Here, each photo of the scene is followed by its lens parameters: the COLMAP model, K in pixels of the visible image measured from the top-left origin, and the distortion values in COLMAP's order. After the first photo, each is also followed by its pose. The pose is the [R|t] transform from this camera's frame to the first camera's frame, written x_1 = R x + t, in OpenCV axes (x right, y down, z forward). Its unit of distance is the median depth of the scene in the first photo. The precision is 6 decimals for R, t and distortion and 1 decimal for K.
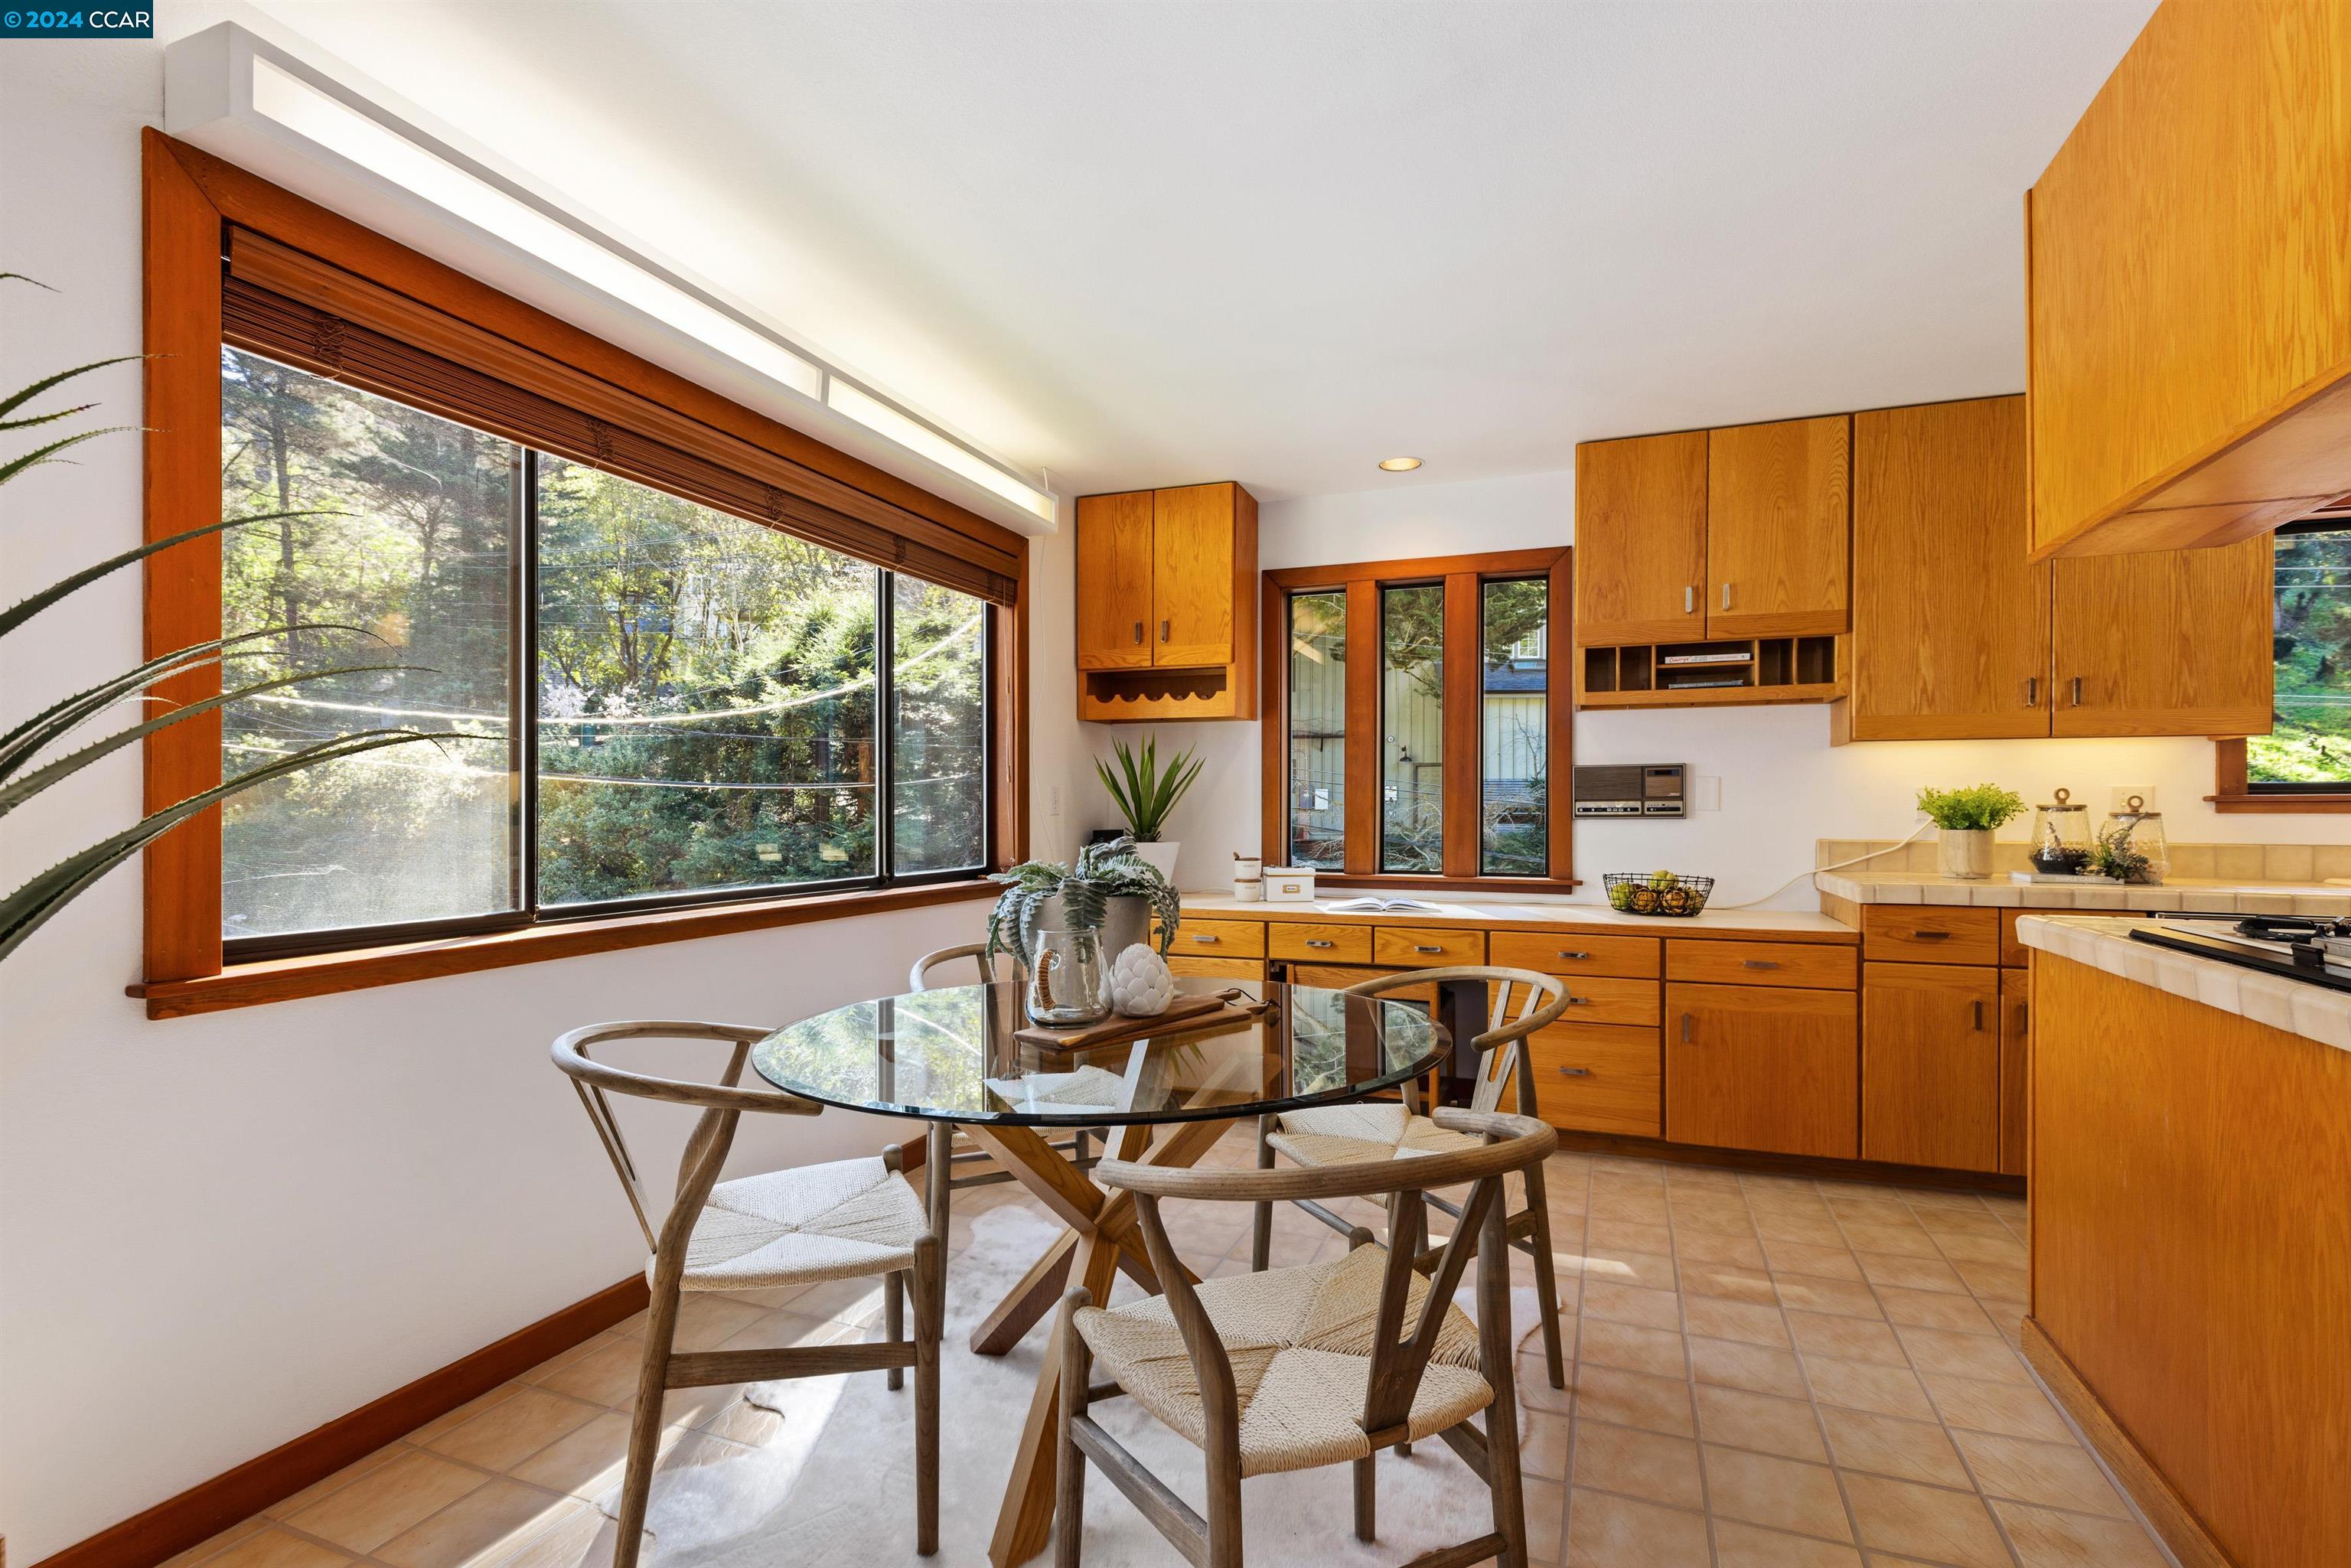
lens RADIAL K [[1086.5, 0, 1175.8], [0, 1086.5, 813.8], [0, 0, 1]] dist [0.003761, -0.000426]
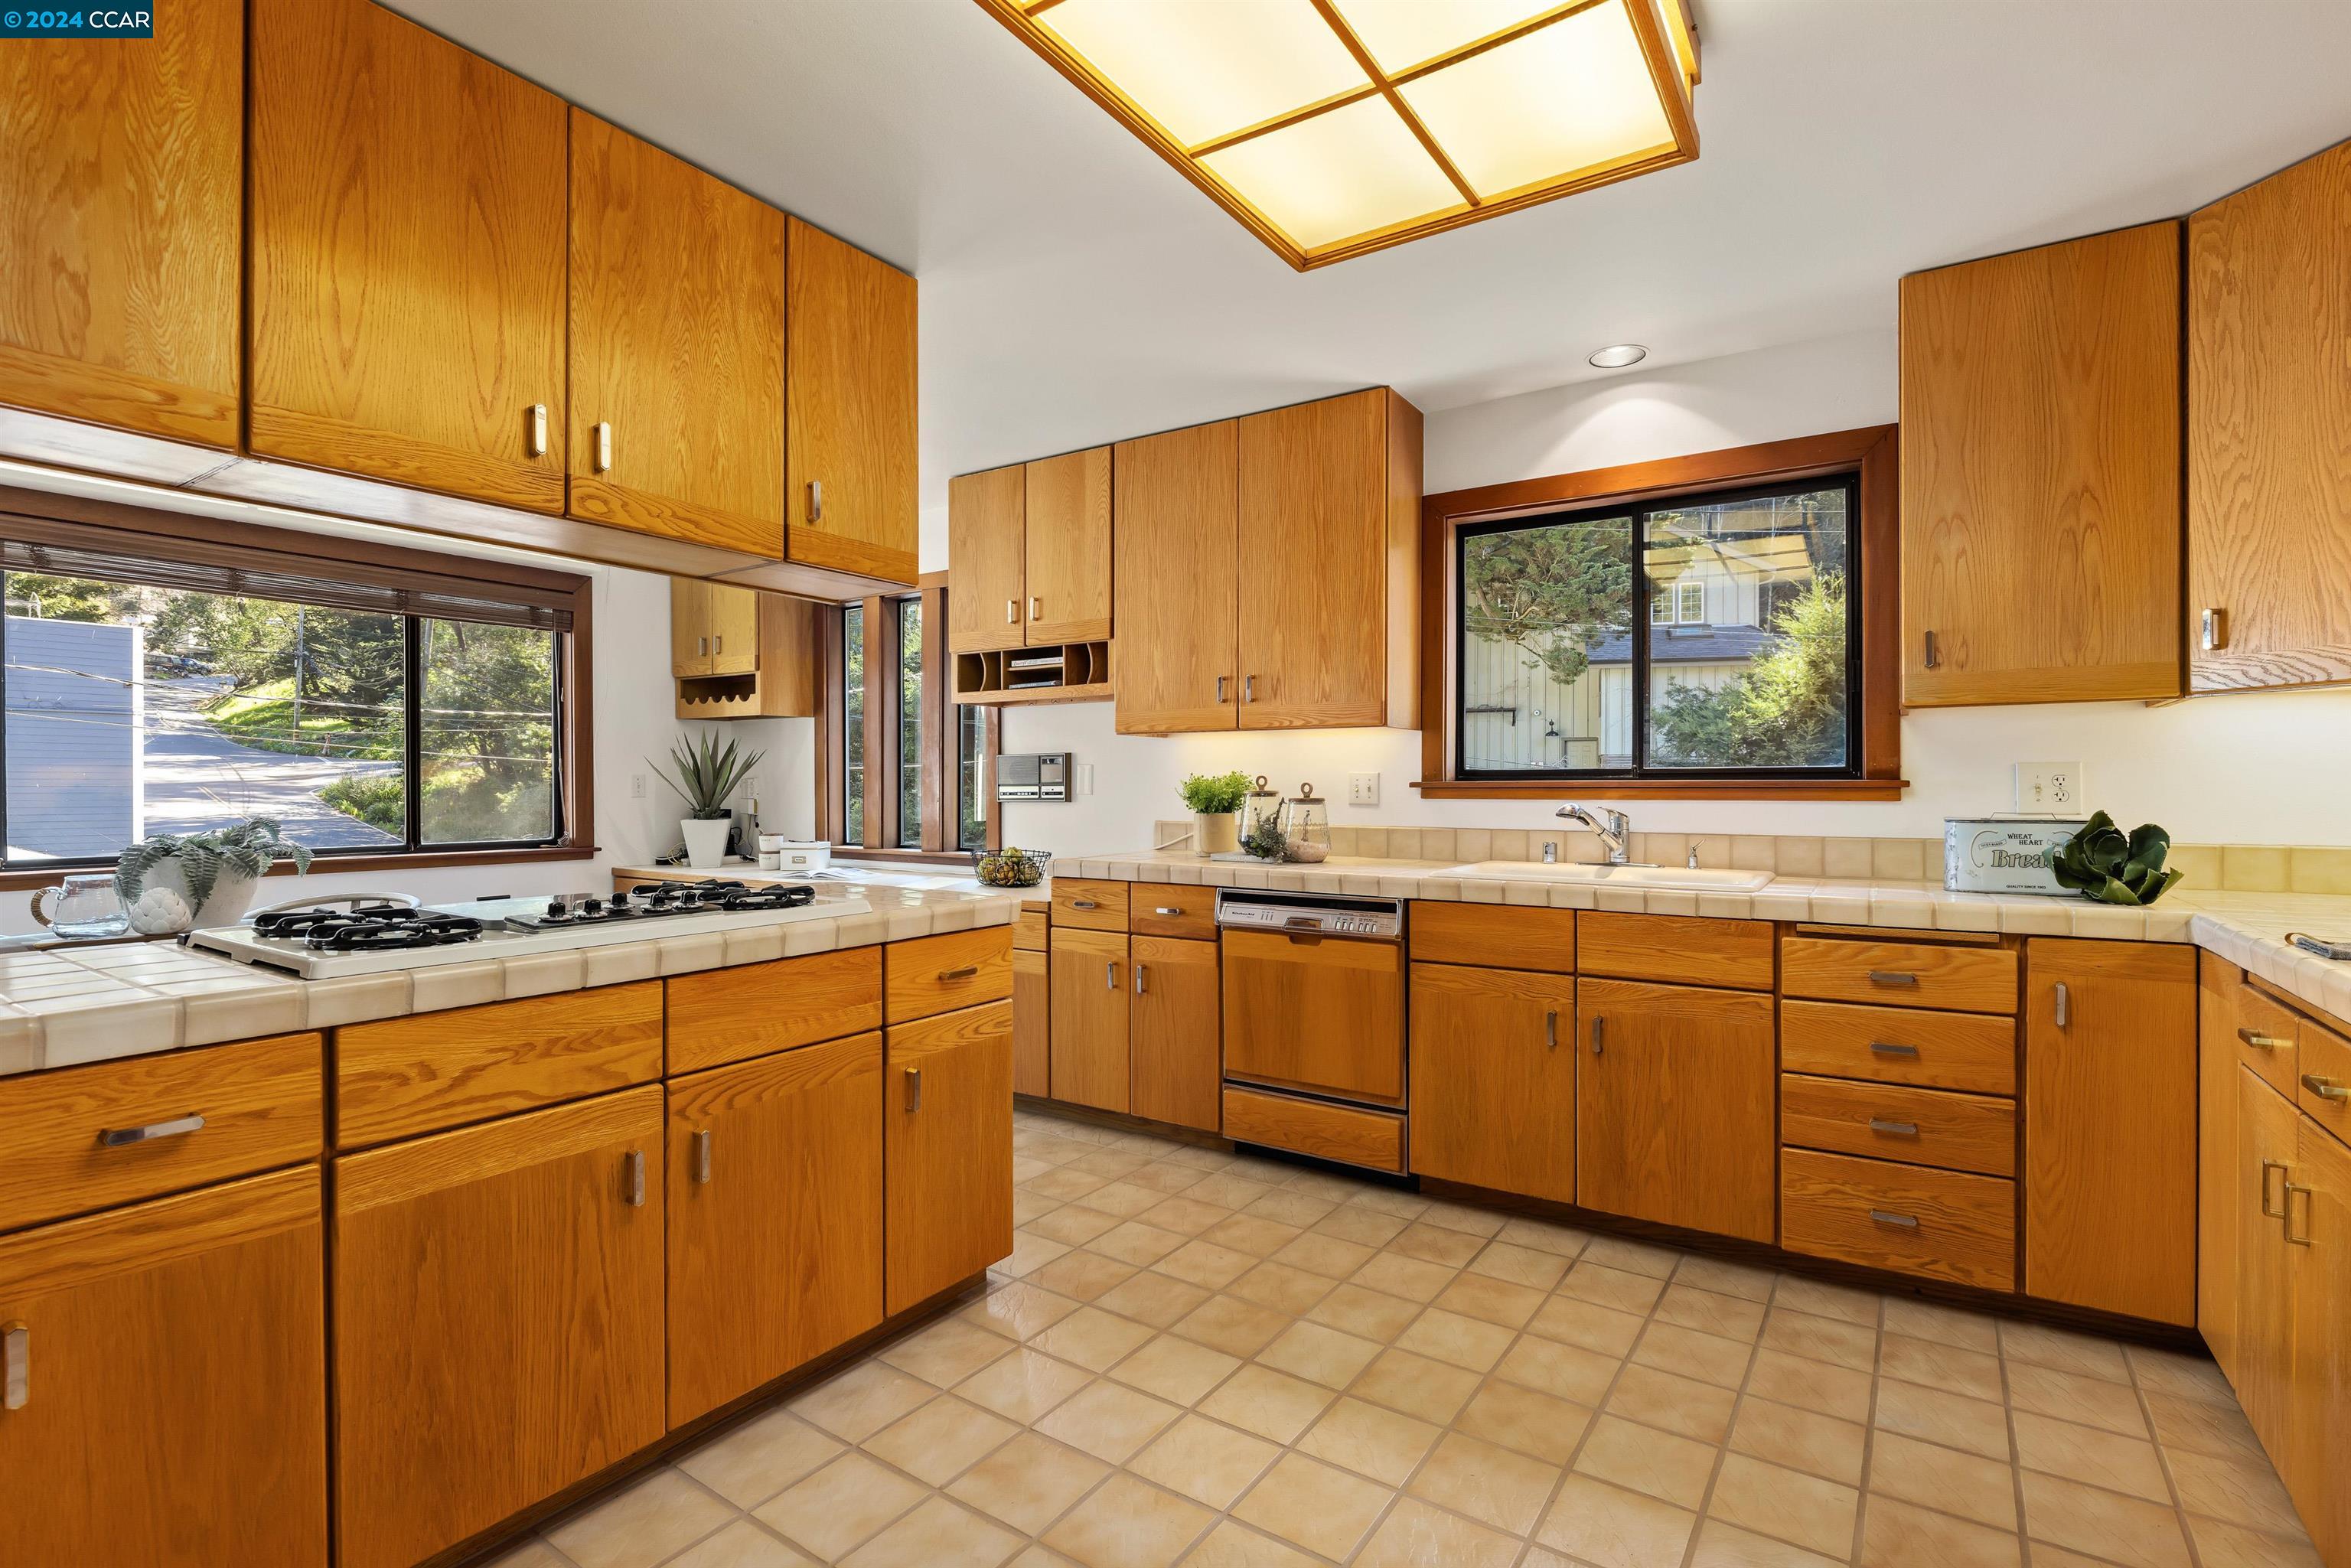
lens RADIAL K [[1086.5, 0, 1185.8], [0, 1086.5, 796.4], [0, 0, 1]] dist [0.003761, -0.000426]
pose [[0.978462, 0.001085, -0.206426, 0.914997], [0.000213, 0.999980, 0.006266, -0.009236], [0.206428, -0.006175, 0.978442, -0.088706]]
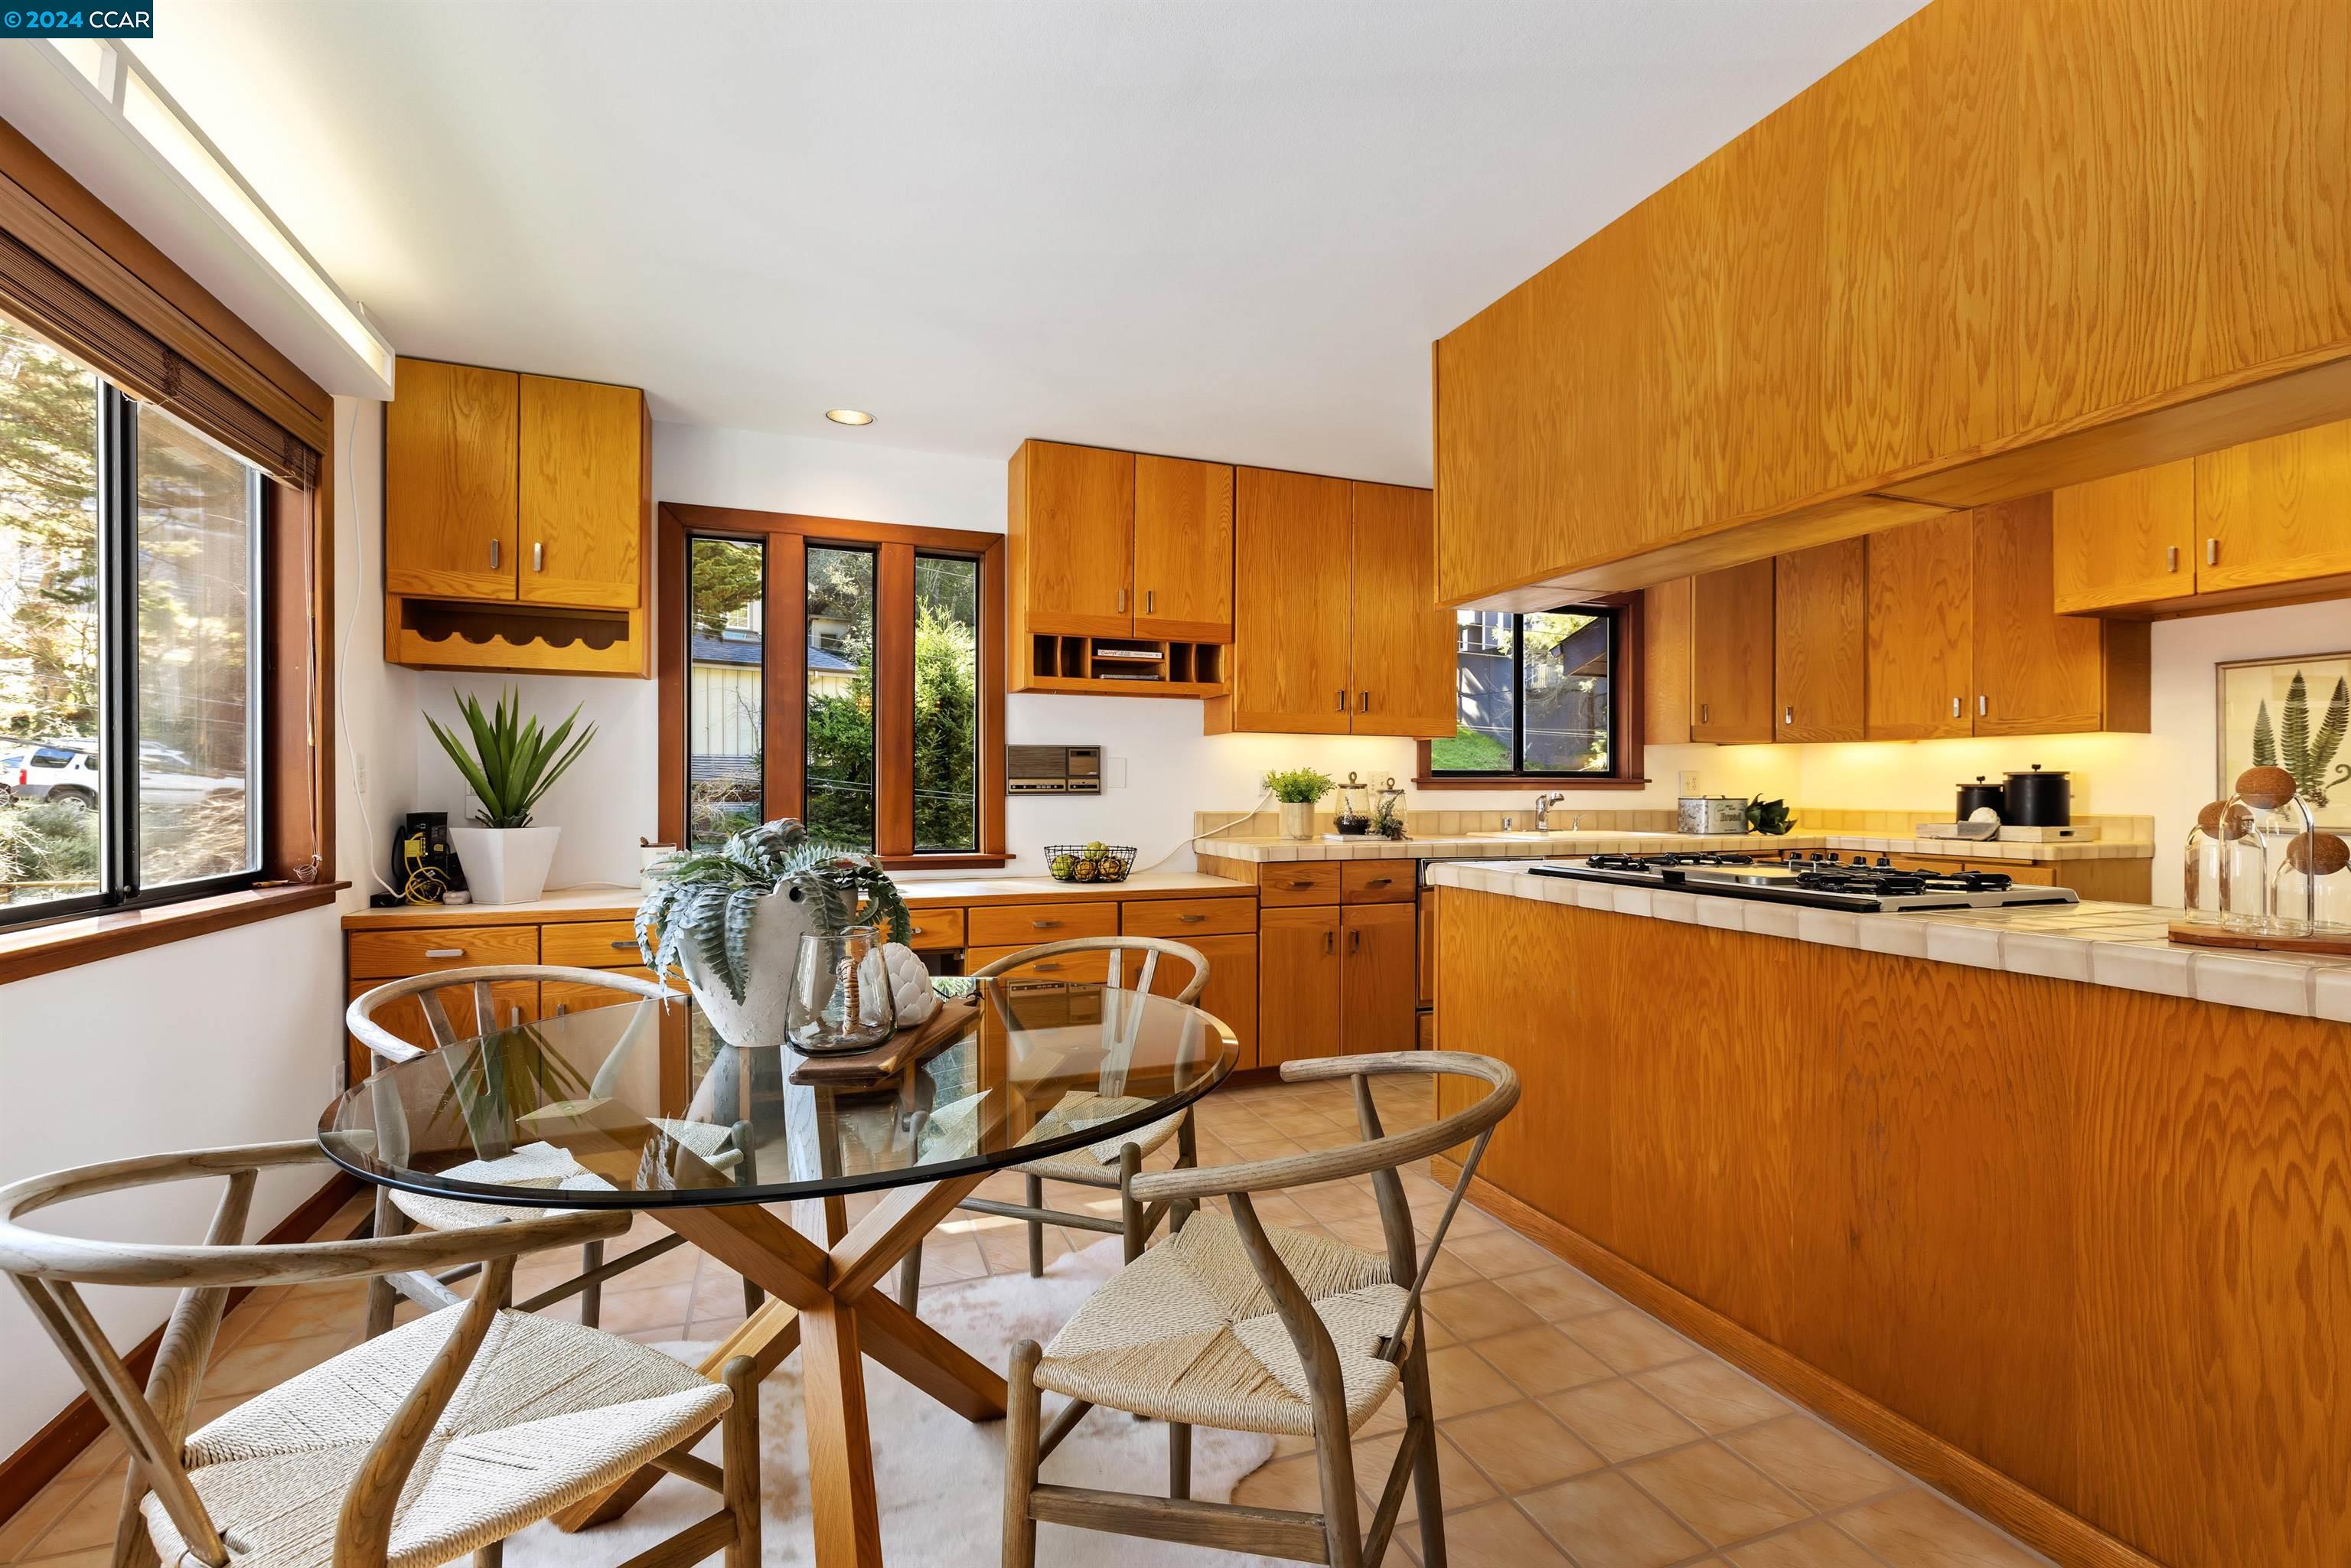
lens RADIAL K [[1086.5, 0, 1216.9], [0, 1086.5, 794.3], [0, 0, 1]] dist [0.003761, -0.000426]
pose [[0.729120, -0.002192, 0.684383, -0.233125], [0.000375, 0.999996, 0.002803, 0.000691], [-0.684386, -0.001787, 0.729117, 0.114429]]
